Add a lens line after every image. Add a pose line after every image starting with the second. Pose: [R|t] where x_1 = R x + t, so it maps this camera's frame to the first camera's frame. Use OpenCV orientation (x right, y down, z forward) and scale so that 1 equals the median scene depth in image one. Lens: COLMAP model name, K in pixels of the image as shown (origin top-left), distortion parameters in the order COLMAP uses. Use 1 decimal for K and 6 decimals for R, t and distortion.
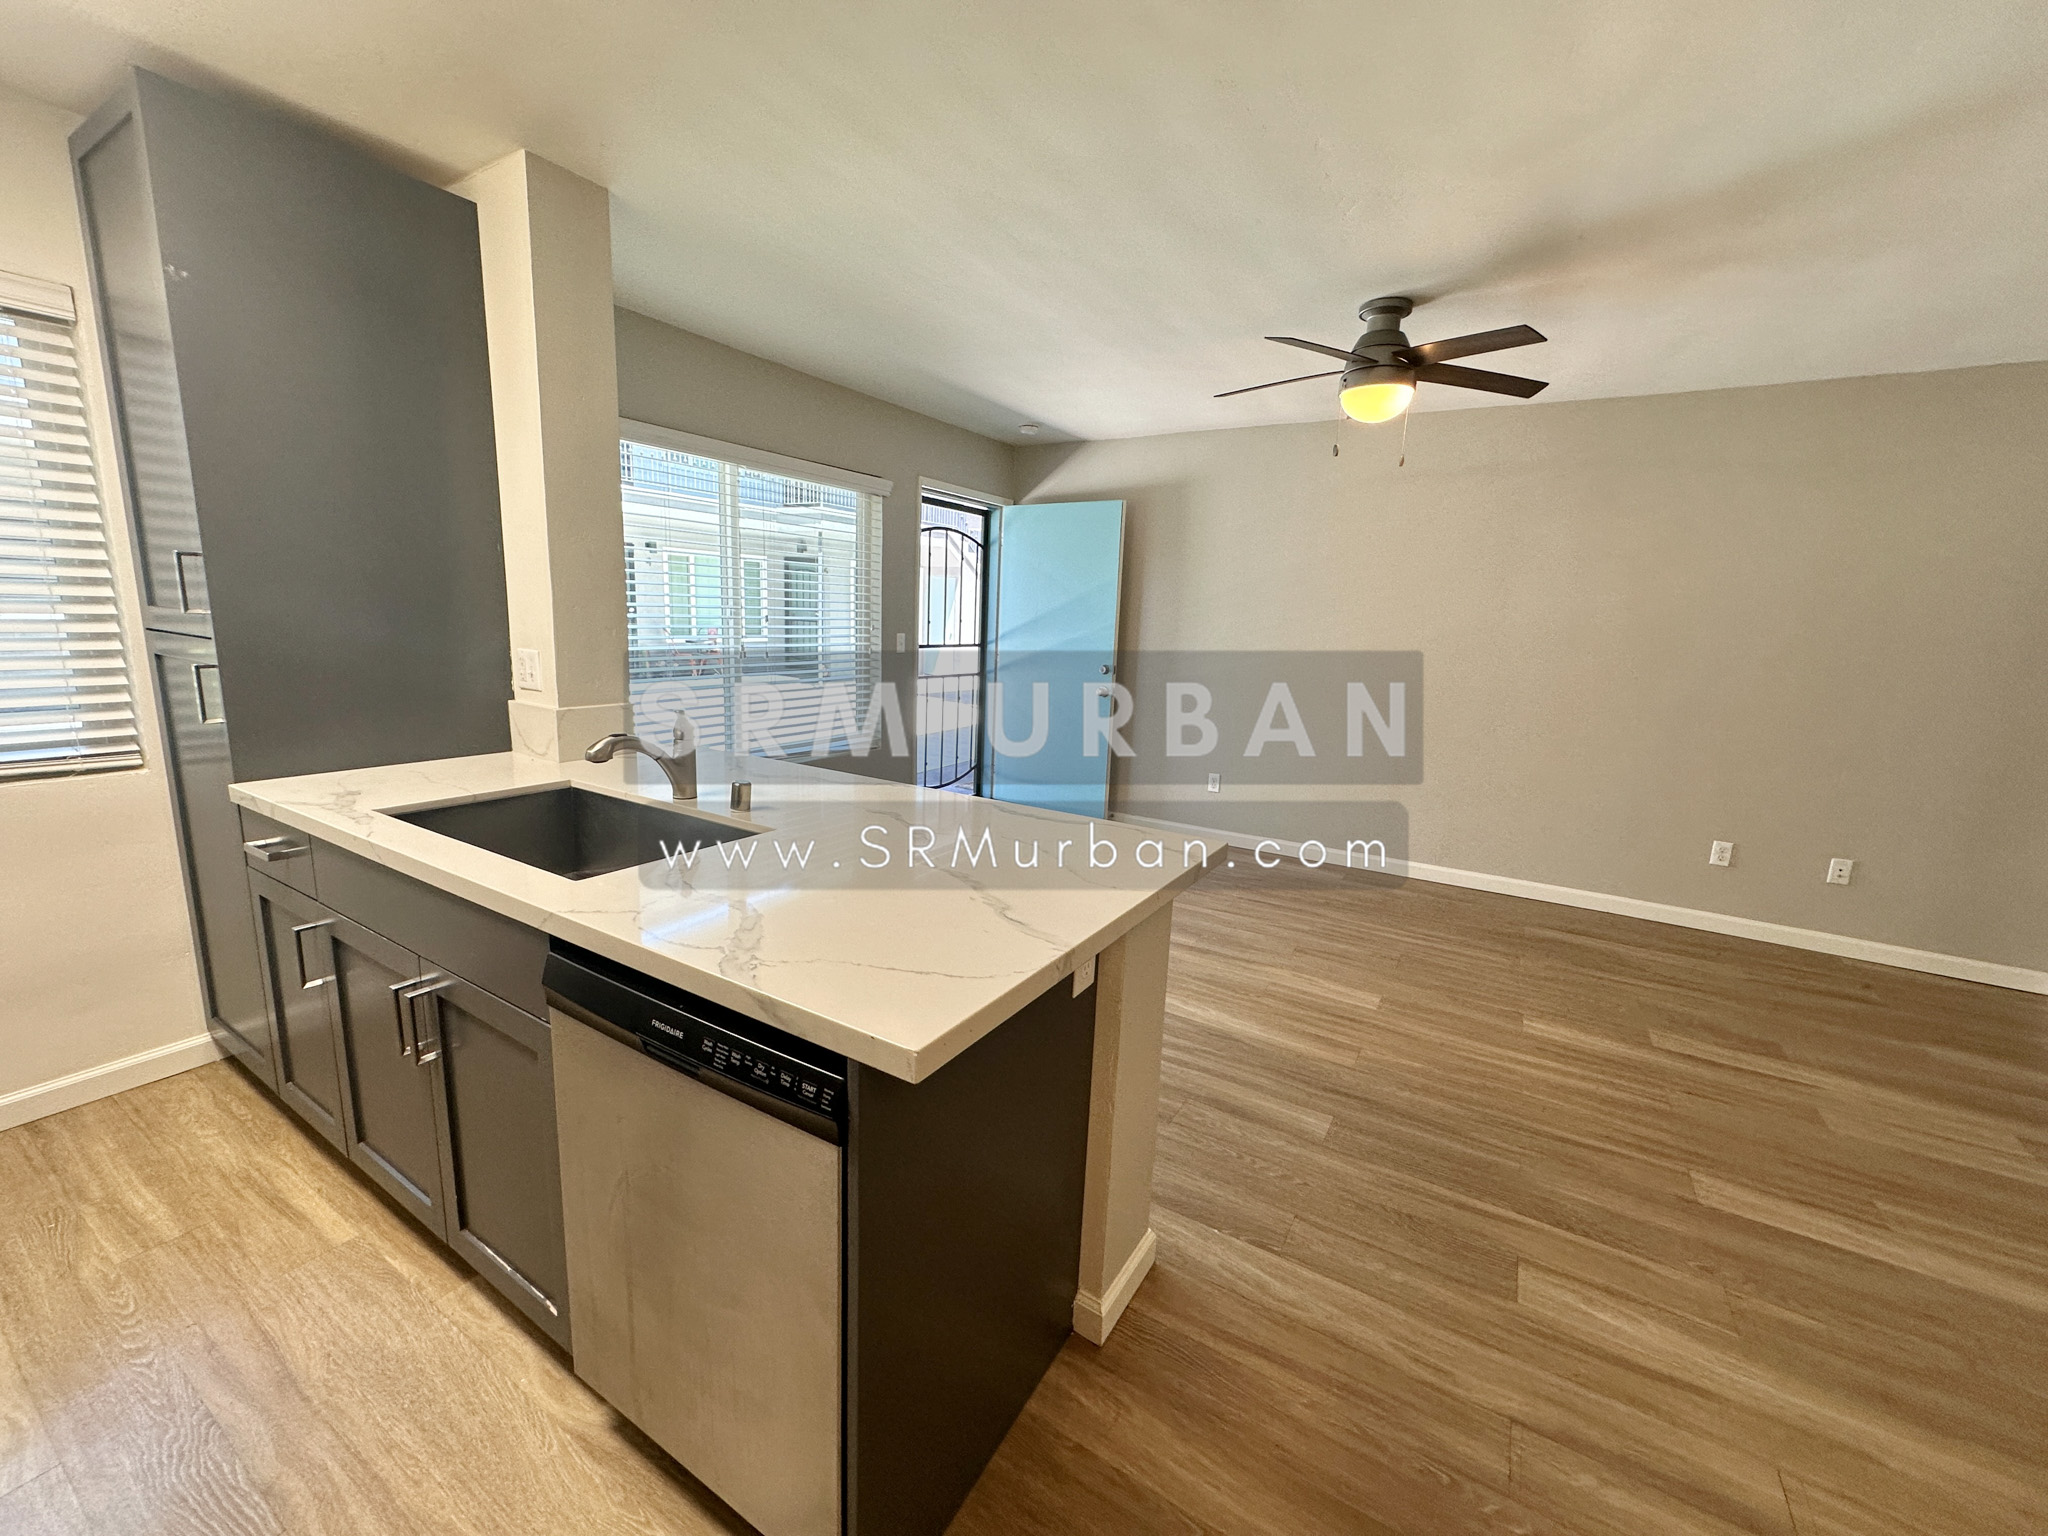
lens RADIAL K [[814.9, 0, 1025.0], [0, 814.9, 763.2], [0, 0, 1]] dist [-0.003376, 0.001003]
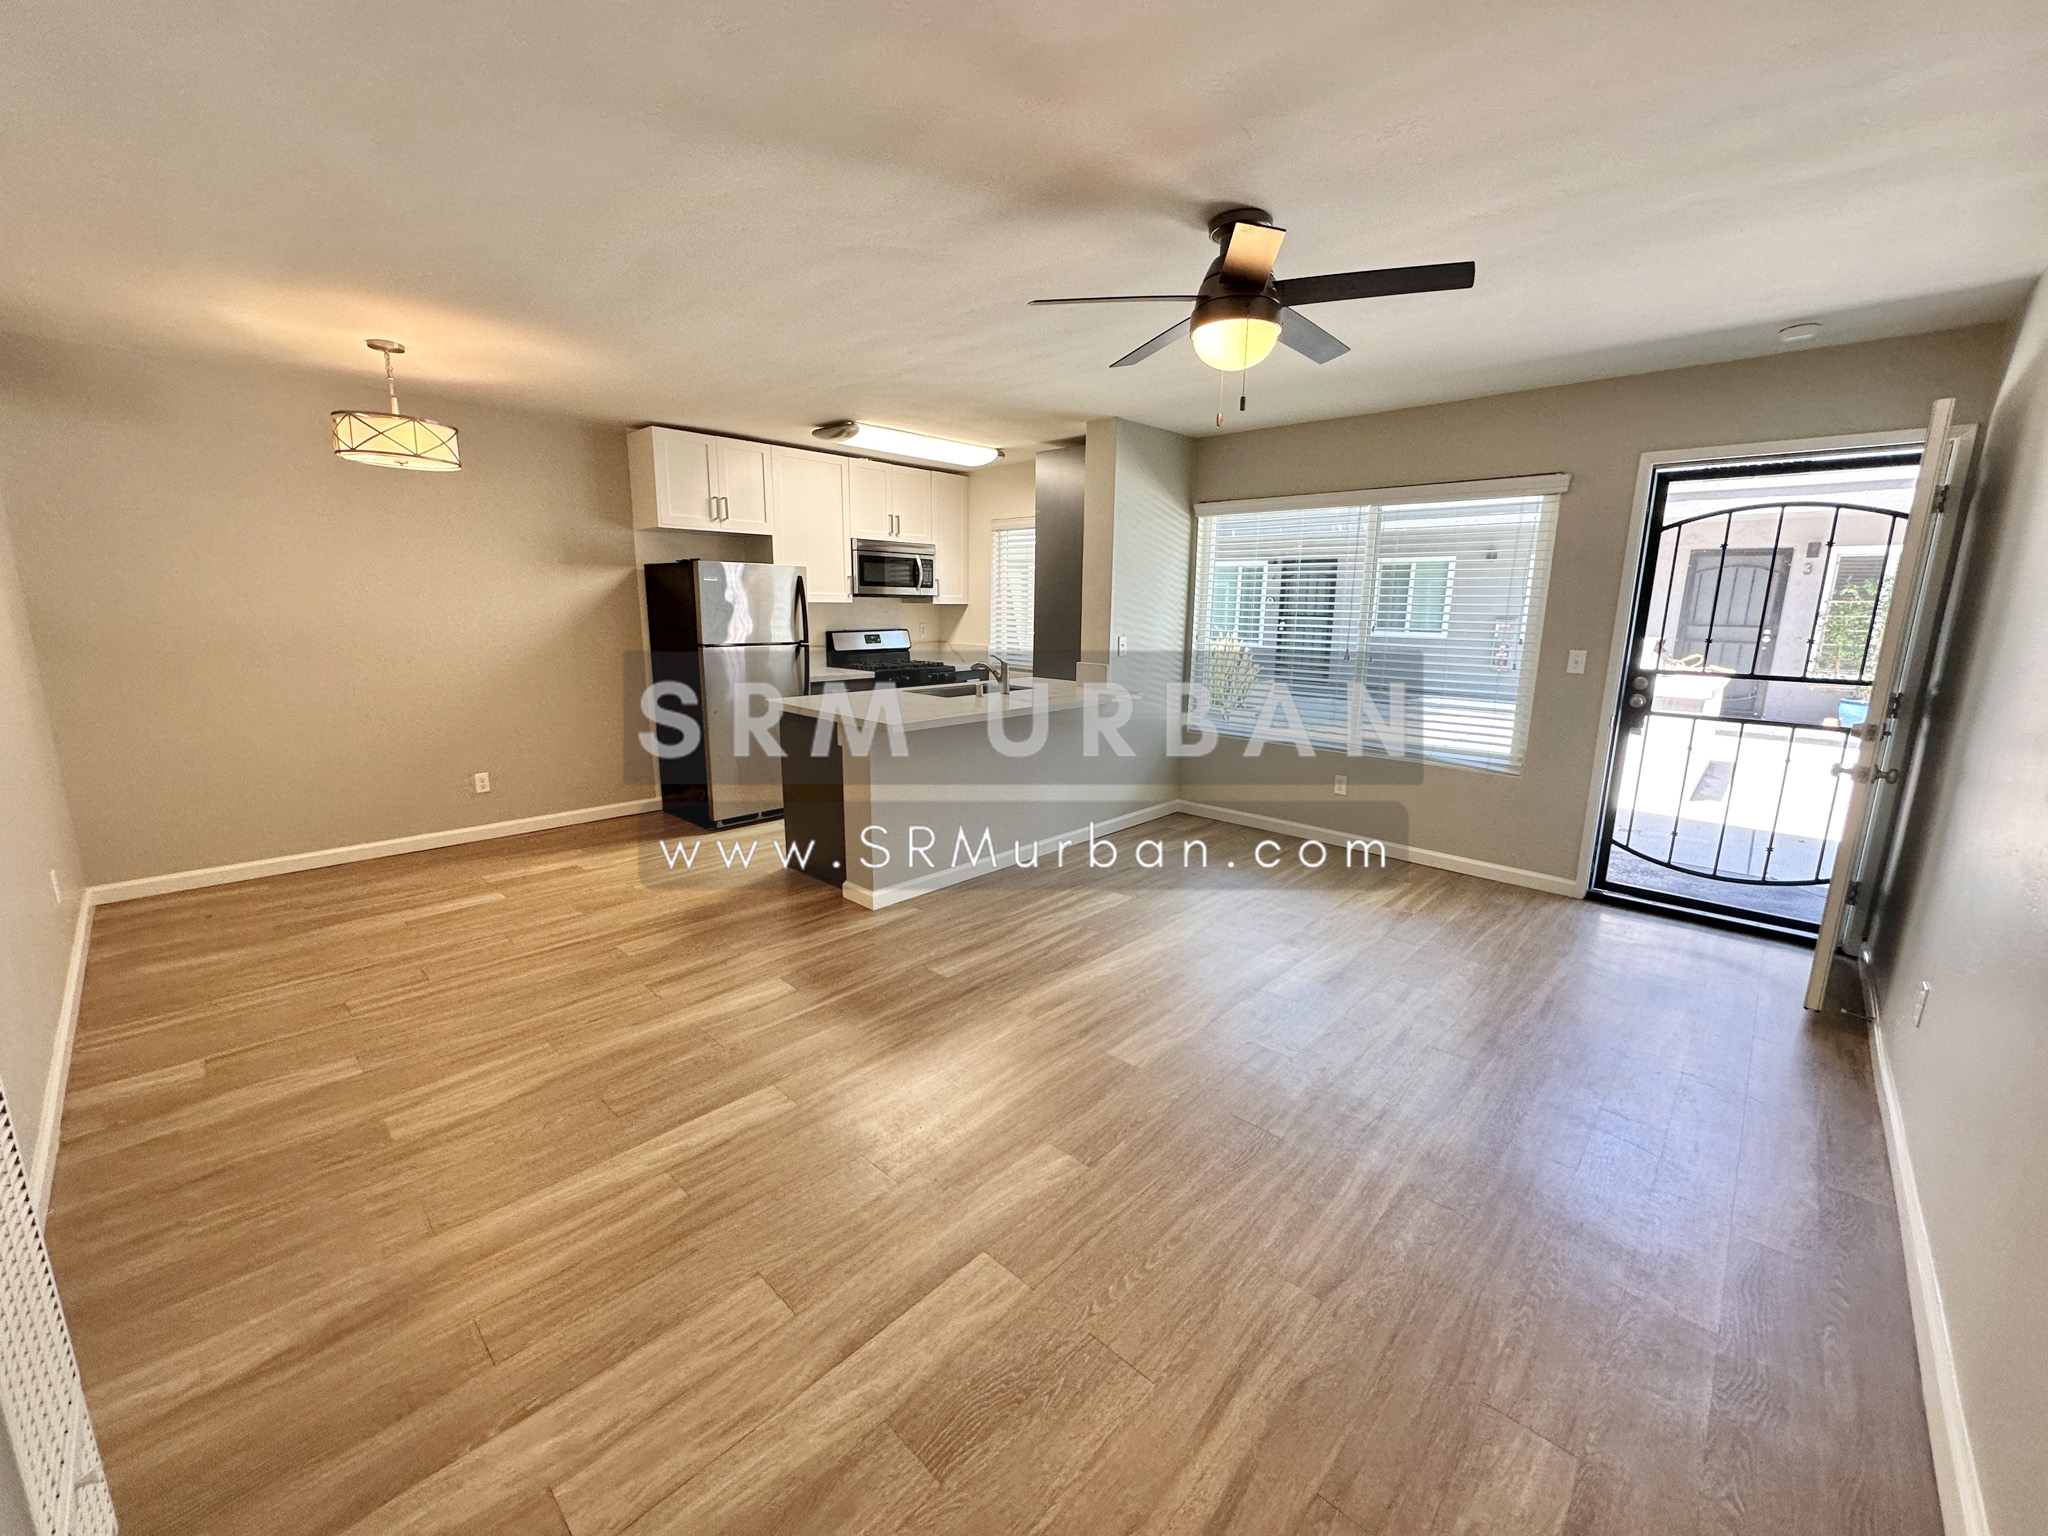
lens RADIAL K [[814.9, 0, 1024.0], [0, 814.9, 762.6], [0, 0, 1]] dist [-0.003376, 0.001003]
pose [[-0.203199, 0.151253, -0.967384, 1.472444], [-0.198968, 0.961004, 0.192049, -0.179112], [0.958708, 0.231502, -0.165181, 1.153148]]
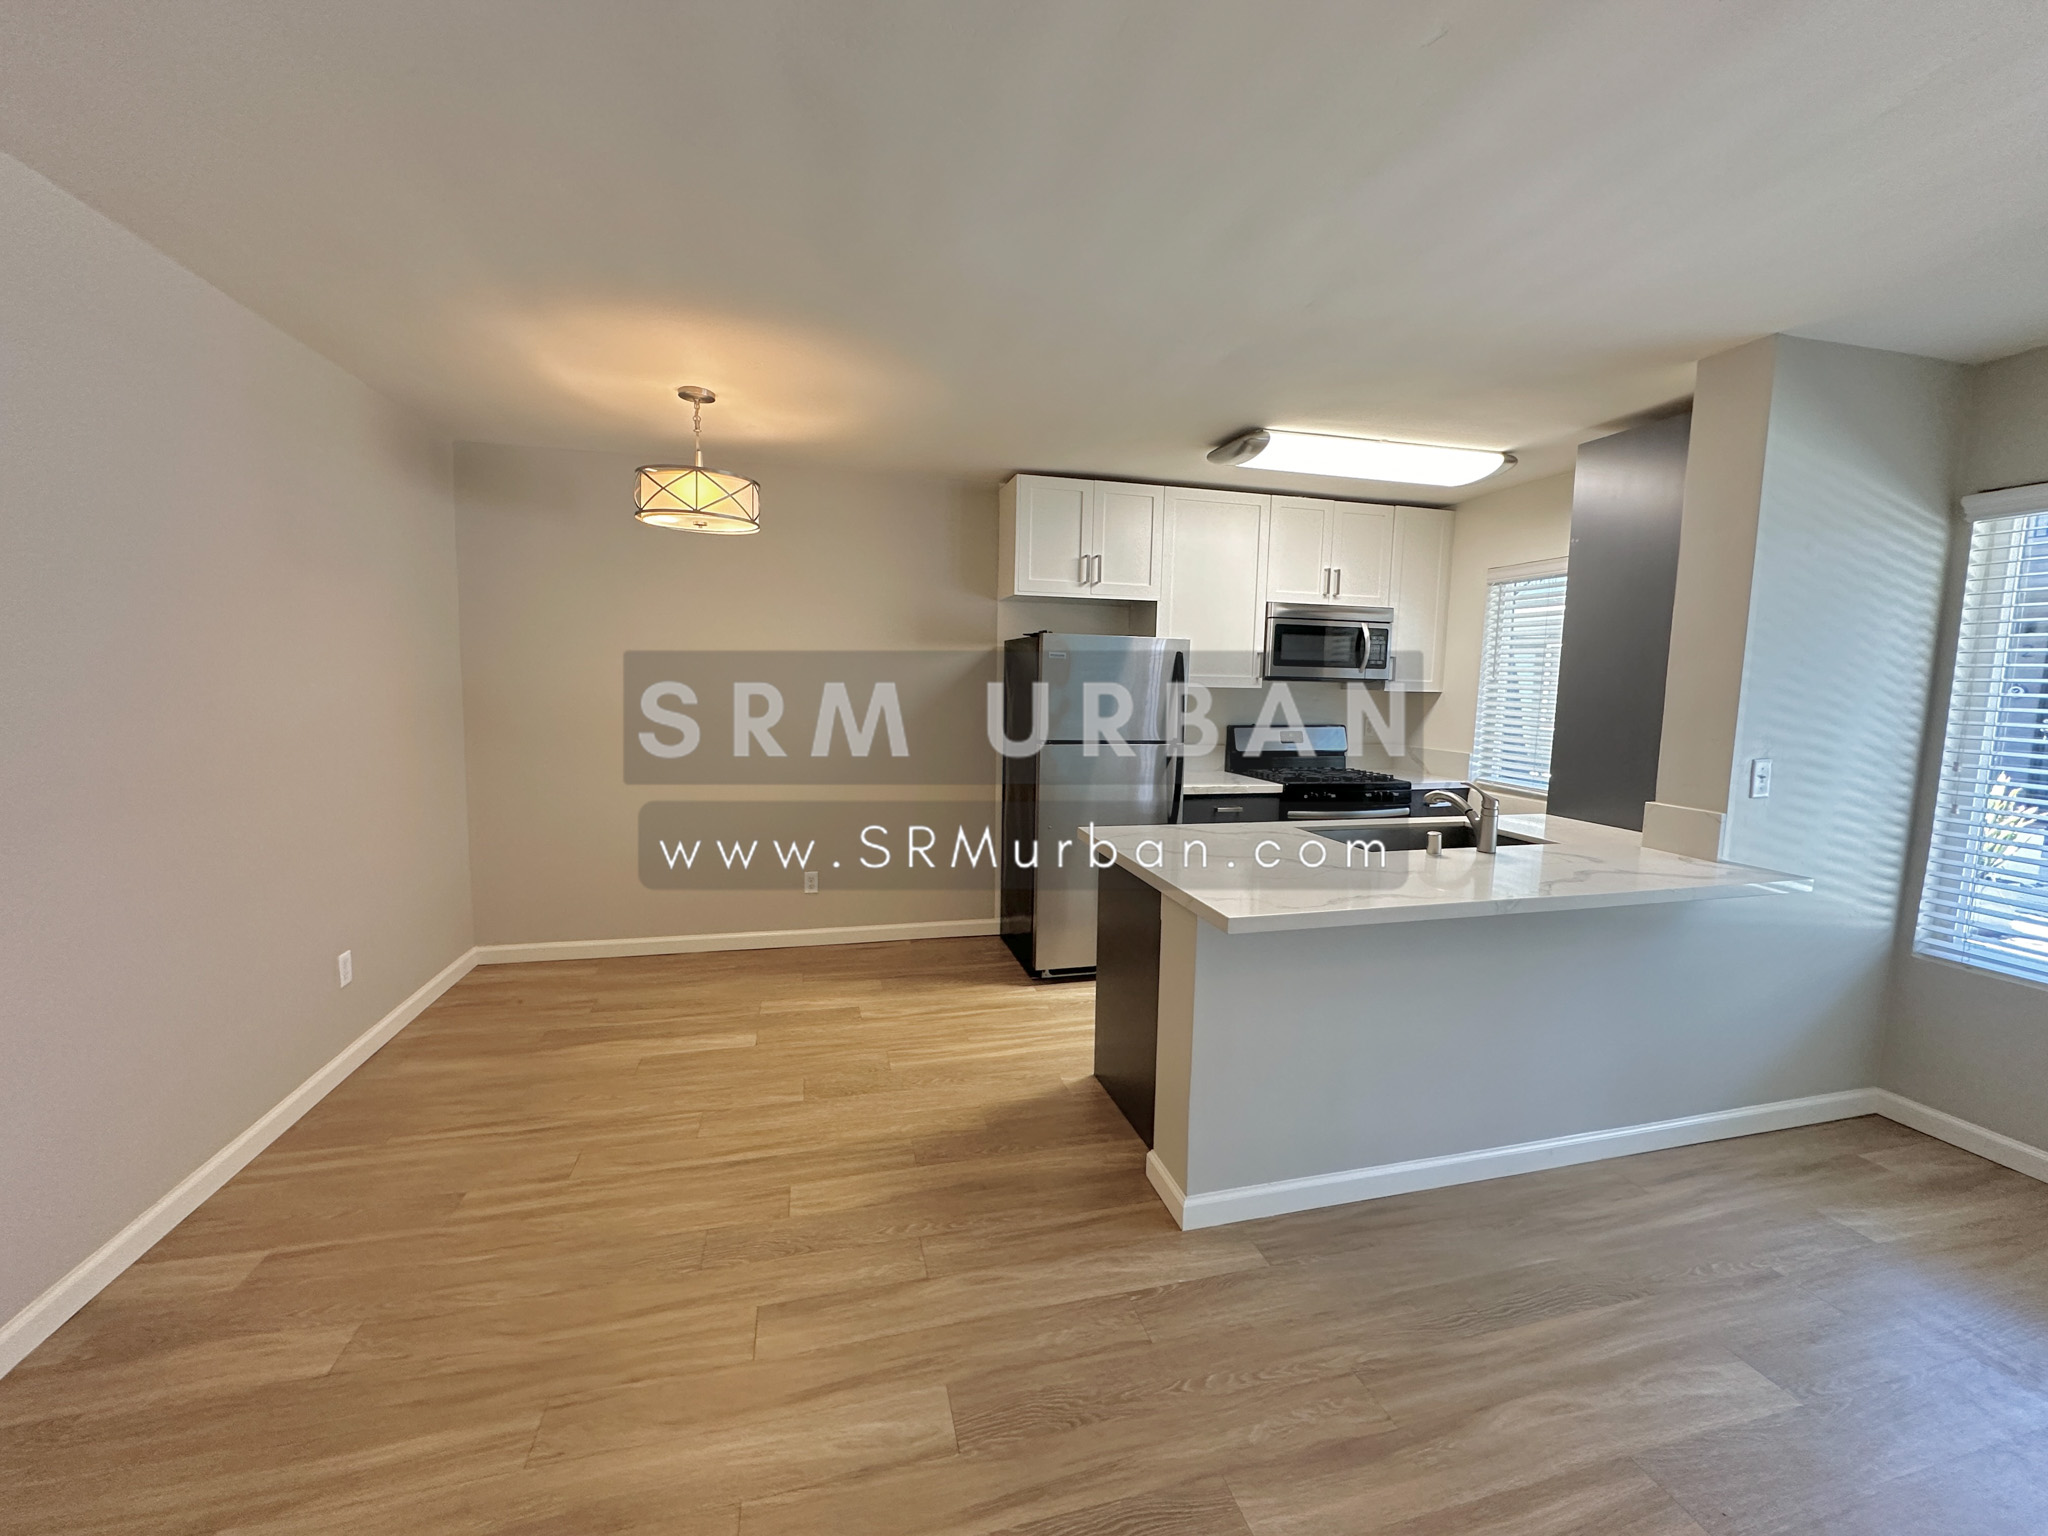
lens RADIAL K [[814.9, 0, 1022.4], [0, 814.9, 766.3], [0, 0, 1]] dist [-0.003376, 0.001003]
pose [[-0.692512, 0.027346, -0.720888, 0.820282], [-0.175051, 0.963046, 0.204693, -0.178575], [0.699846, 0.267945, -0.662134, 1.012360]]
